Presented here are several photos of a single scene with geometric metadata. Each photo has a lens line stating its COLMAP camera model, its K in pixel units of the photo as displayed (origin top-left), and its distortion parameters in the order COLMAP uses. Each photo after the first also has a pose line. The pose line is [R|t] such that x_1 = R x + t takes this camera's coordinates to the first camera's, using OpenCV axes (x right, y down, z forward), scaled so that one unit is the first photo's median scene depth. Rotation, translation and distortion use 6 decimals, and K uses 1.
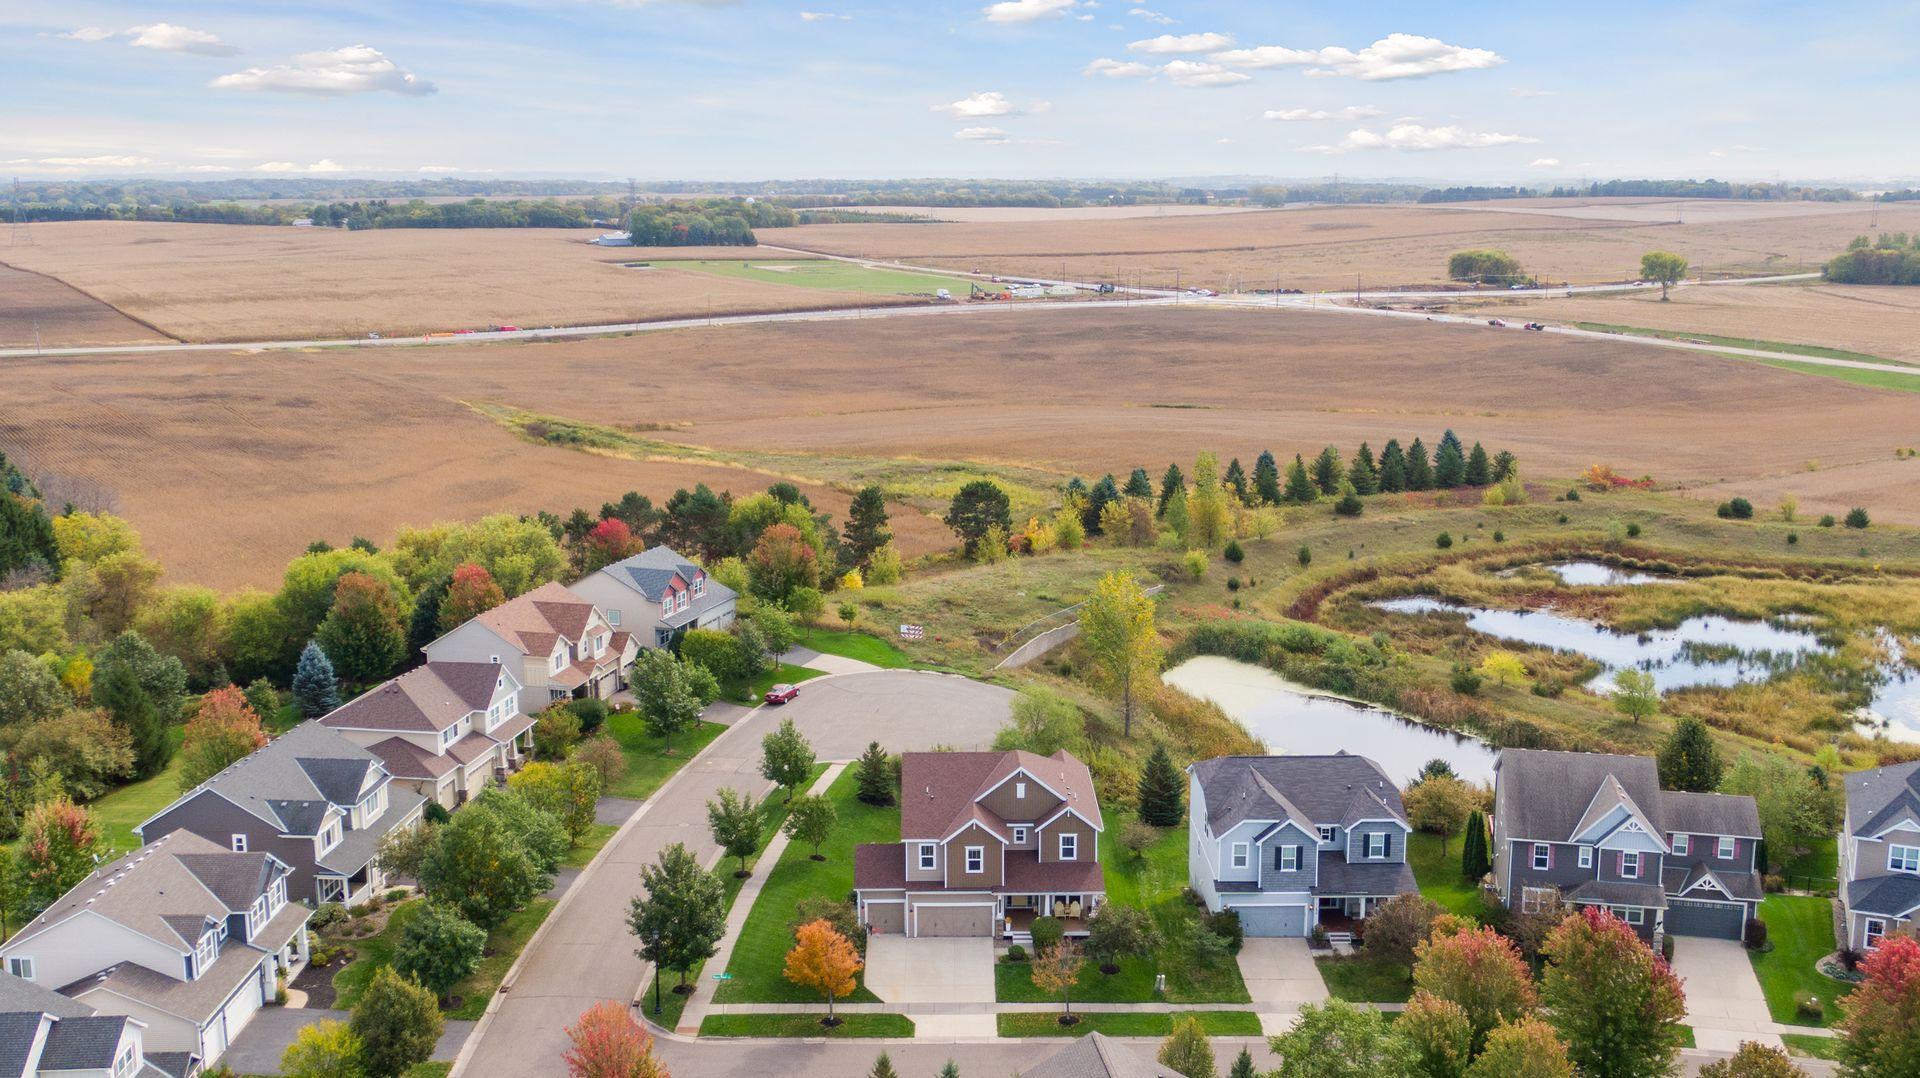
lens RADIAL K [[1894.8, 0, 968.2], [0, 1894.8, 538.3], [0, 0, 1]] dist [0.020785, -0.006876]
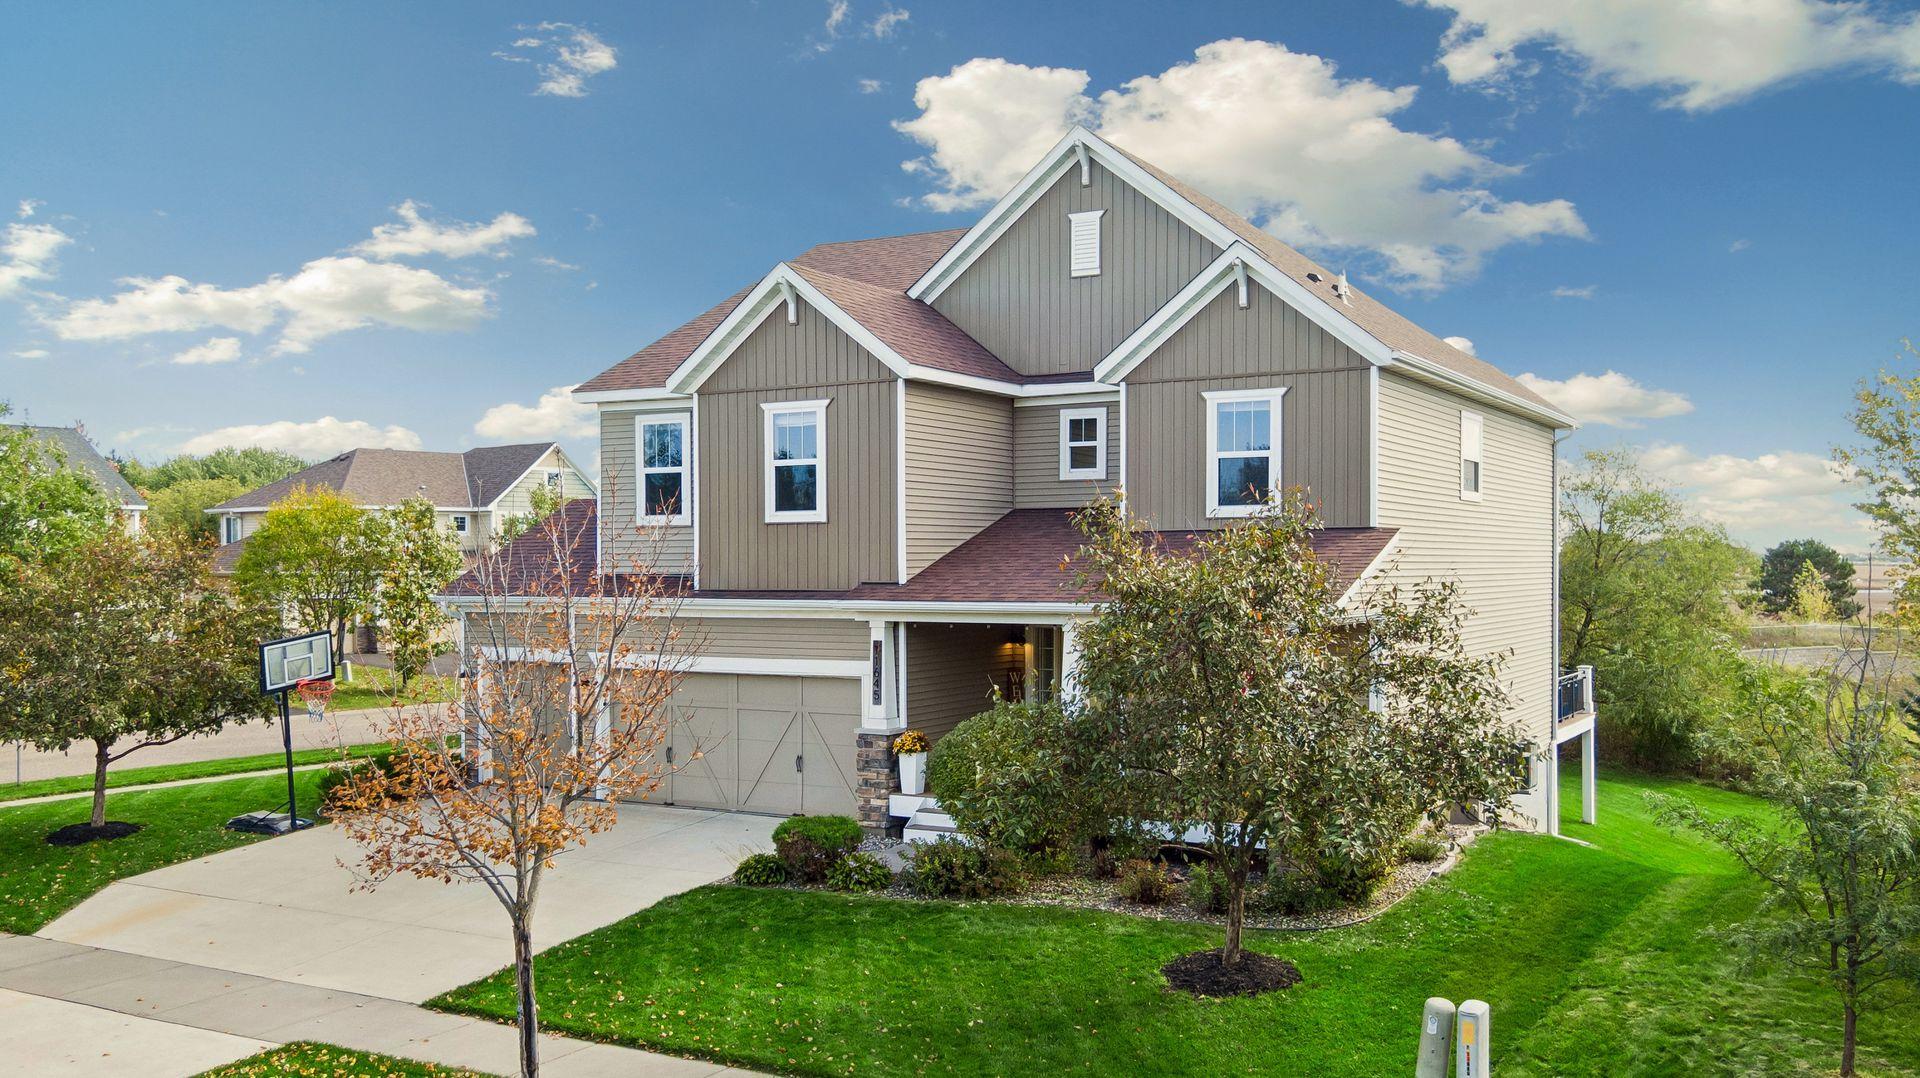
lens RADIAL K [[1700.2, 0, 965.1], [0, 1700.2, 575.8], [0, 0, 1]] dist [0.023839, 0.002688]
pose [[0.859298, 0.003445, -0.511463, 0.081864], [-0.097168, 0.982866, -0.156631, 0.138010], [0.502160, 0.184291, 0.844910, 0.542485]]
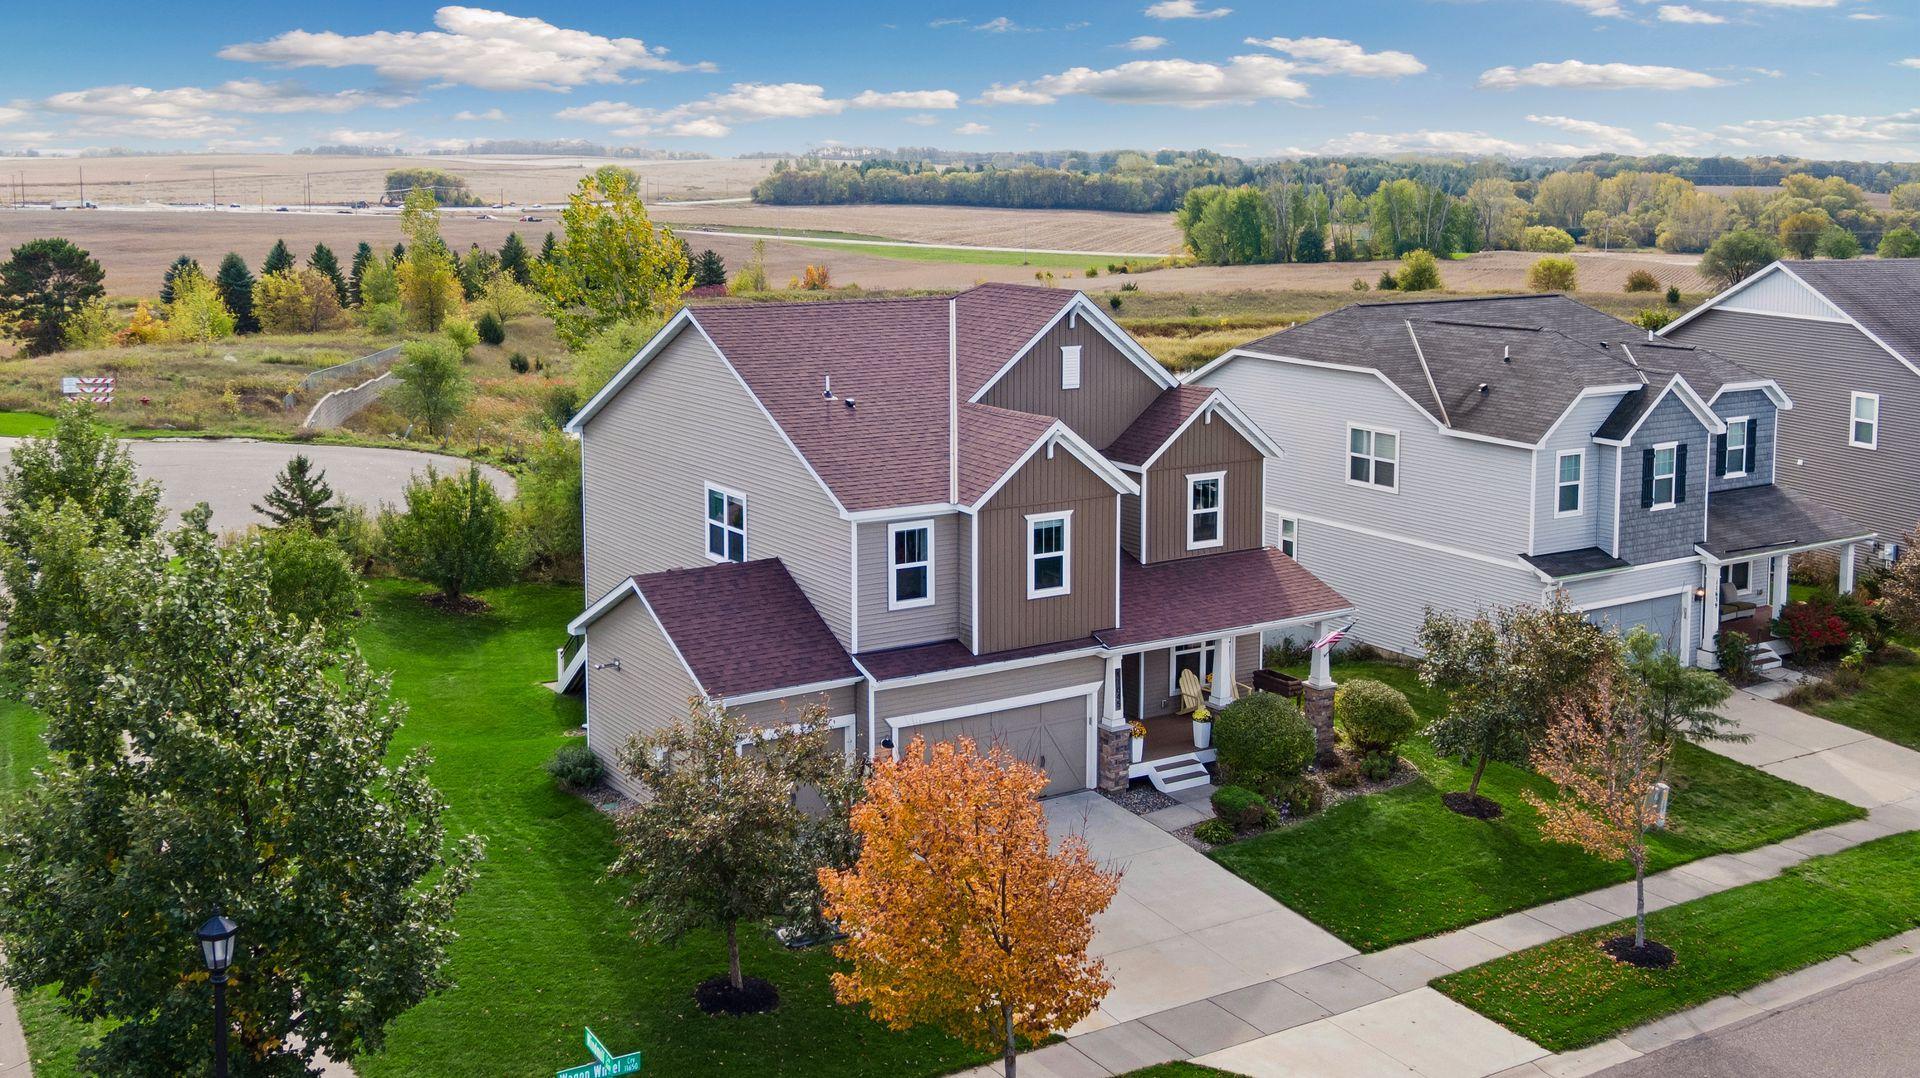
lens RADIAL K [[1983.8, 0, 937.2], [0, 1983.8, 290.4], [0, 0, 1]] dist [0.009747, 0.013852]
pose [[0.848054, -0.030899, 0.529007, -0.125145], [0.094696, 0.991066, -0.093920, 0.100009], [-0.521379, 0.129744, 0.843404, 0.461982]]
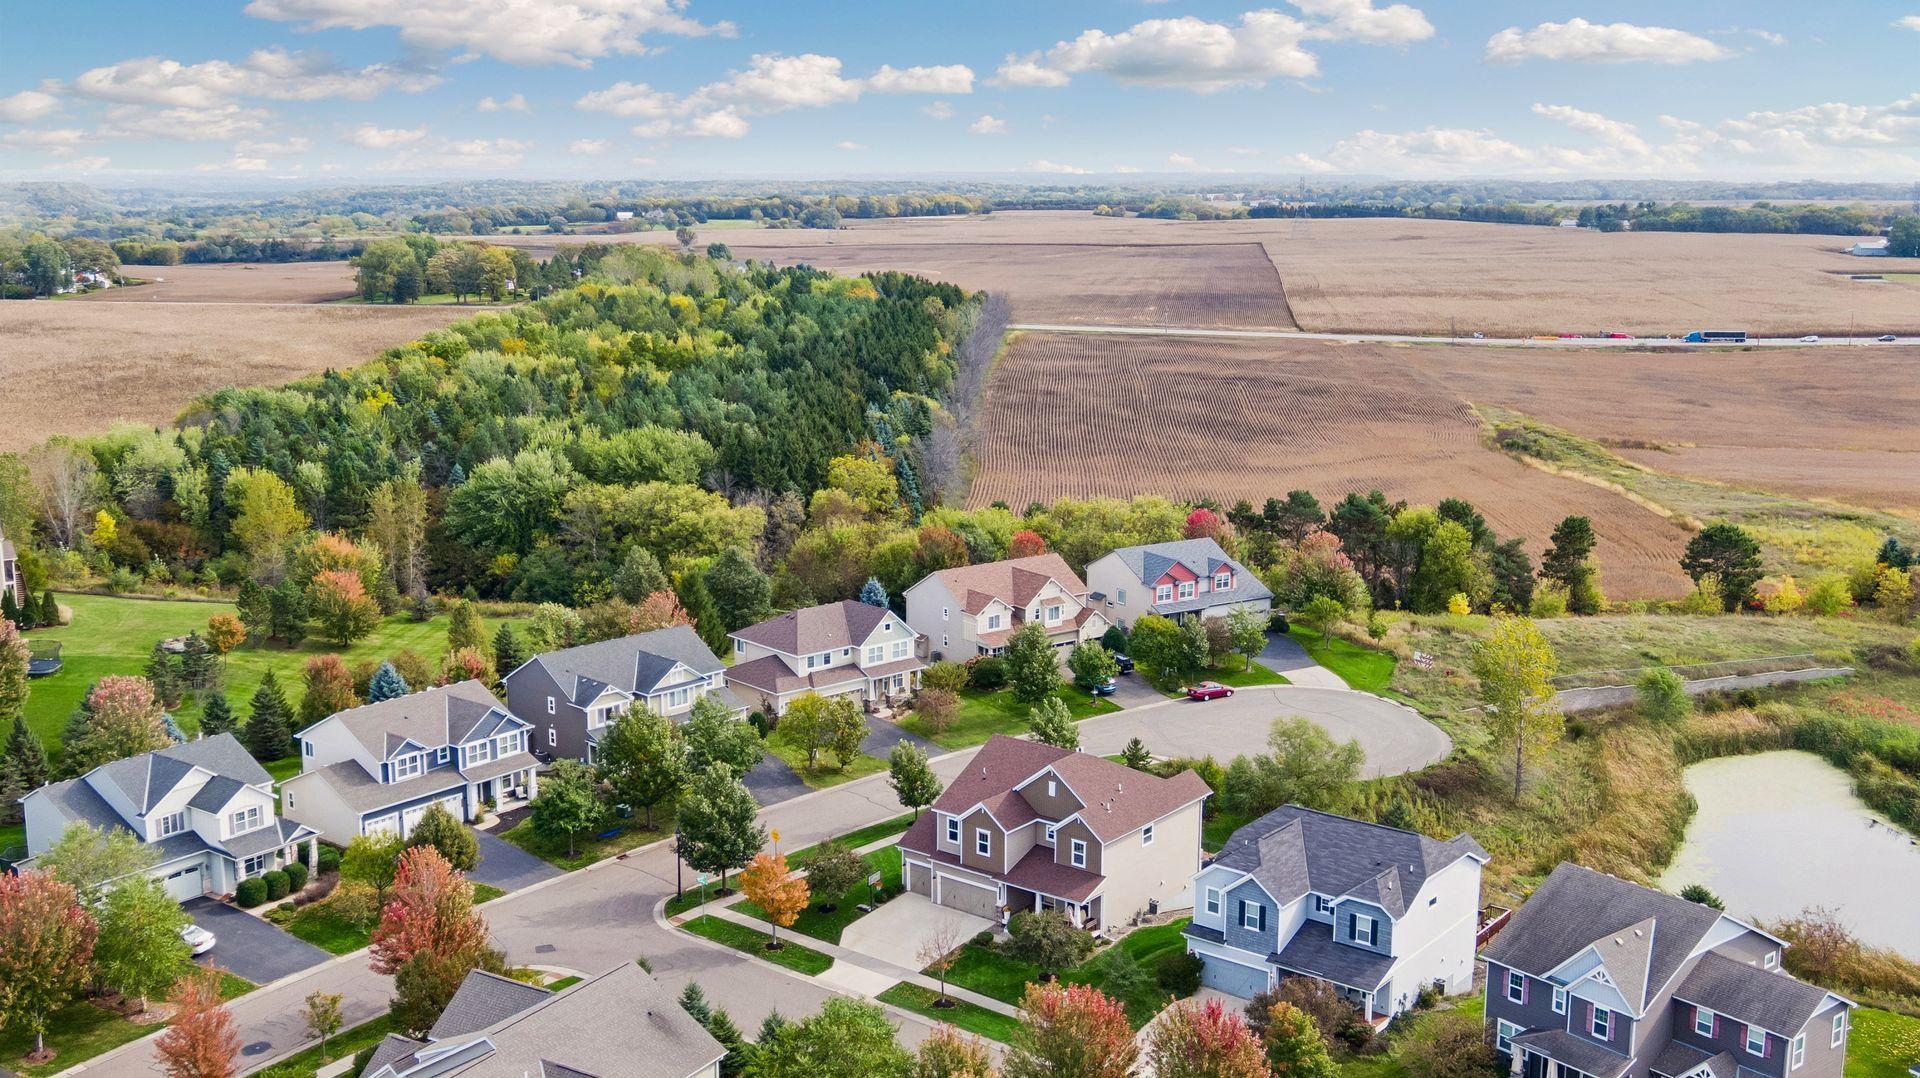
lens RADIAL K [[1919.5, 0, 971.2], [0, 1919.5, 527.7], [0, 0, 1]] dist [0.018681, -0.002150]
pose [[0.780731, 0.119556, -0.613323, 0.399715], [-0.124581, 0.991602, 0.034710, -0.023003], [0.612322, 0.049309, 0.789069, 0.105939]]
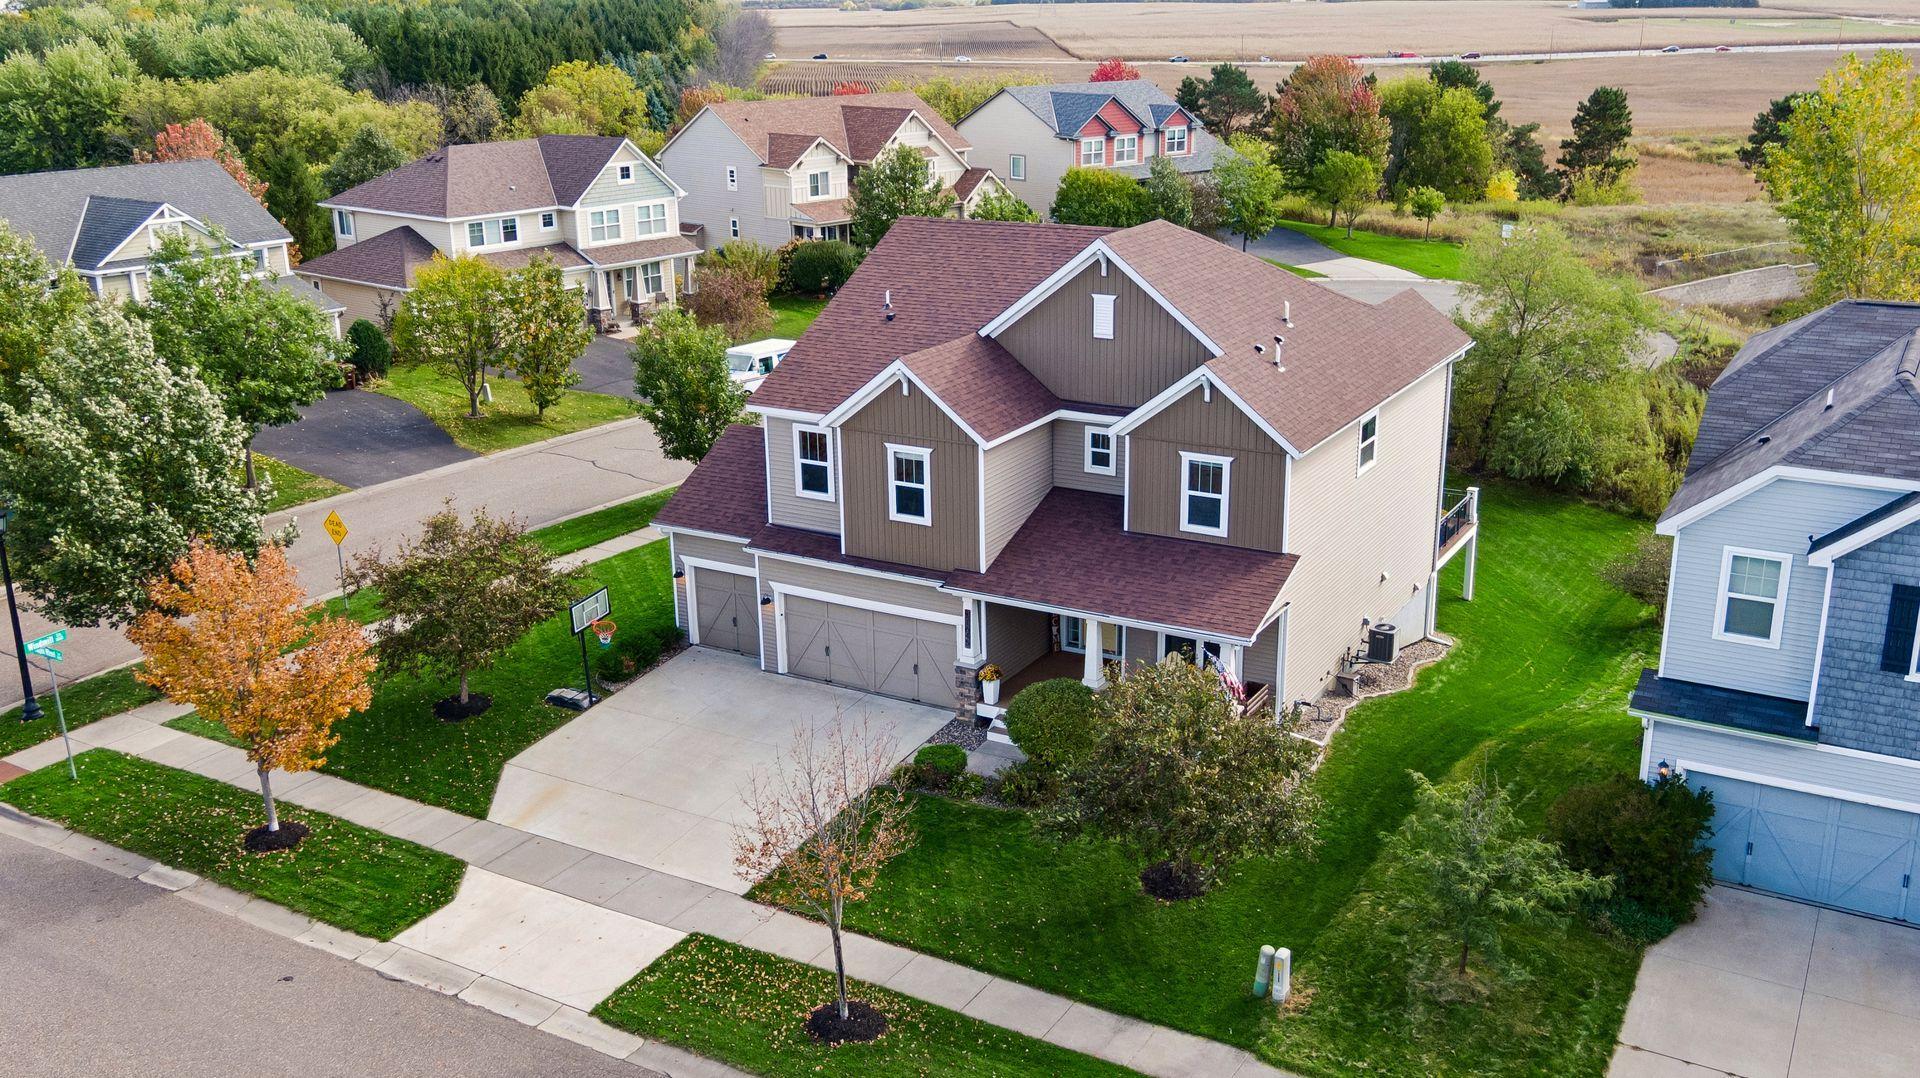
lens RADIAL K [[1755.0, 0, 960.0], [0, 1755.0, 539.0], [0, 0, 1]] dist [0.017903, 0.004598]
pose [[0.856138, 0.143225, -0.496501, 0.111390], [-0.085928, 0.986903, 0.136522, 0.087133], [0.509552, -0.074218, 0.857233, 0.471247]]
